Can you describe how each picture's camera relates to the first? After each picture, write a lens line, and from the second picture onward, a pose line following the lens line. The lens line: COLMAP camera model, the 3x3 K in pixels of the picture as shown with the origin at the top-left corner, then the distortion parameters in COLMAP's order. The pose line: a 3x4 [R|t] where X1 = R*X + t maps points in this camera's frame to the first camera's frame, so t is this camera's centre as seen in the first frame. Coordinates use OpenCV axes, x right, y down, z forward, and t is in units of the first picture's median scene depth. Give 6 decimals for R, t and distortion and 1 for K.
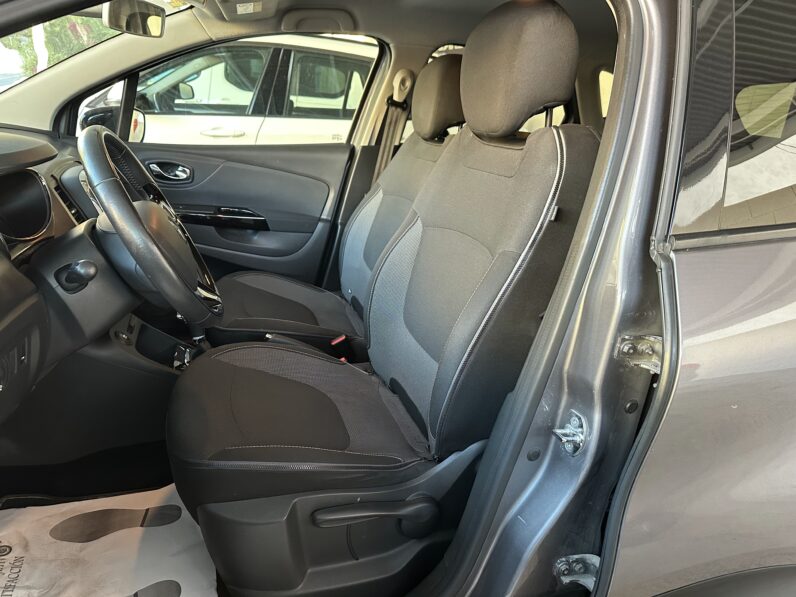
lens RADIAL K [[565.2, 0, 396.3], [0, 565.2, 297.6], [0, 0, 1]] dist [0.011357, -0.034706]
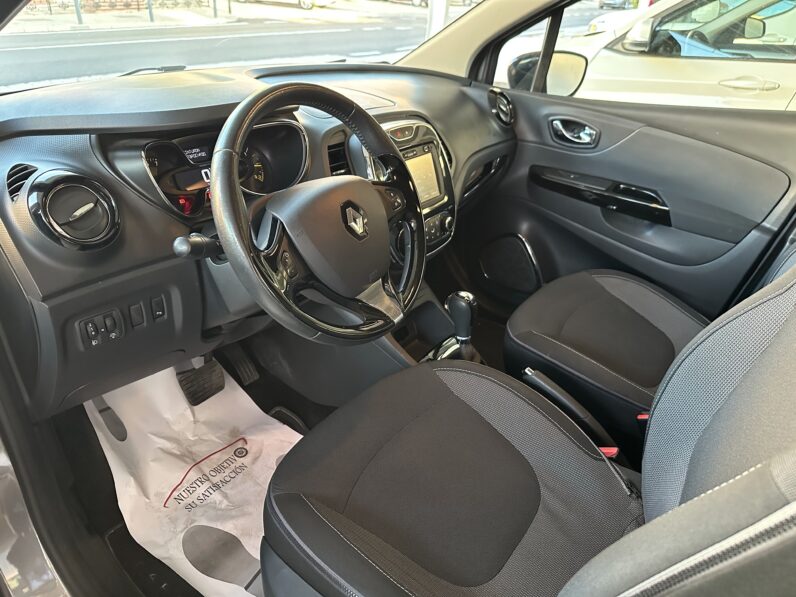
lens RADIAL K [[565.2, 0, 401.9], [0, 565.2, 305.1], [0, 0, 1]] dist [0.011357, -0.034706]
pose [[0.598551, 0.329205, -0.730316, 0.139336], [-0.250271, 0.942872, 0.219902, -0.098170], [0.760987, 0.051154, 0.646747, 0.267452]]
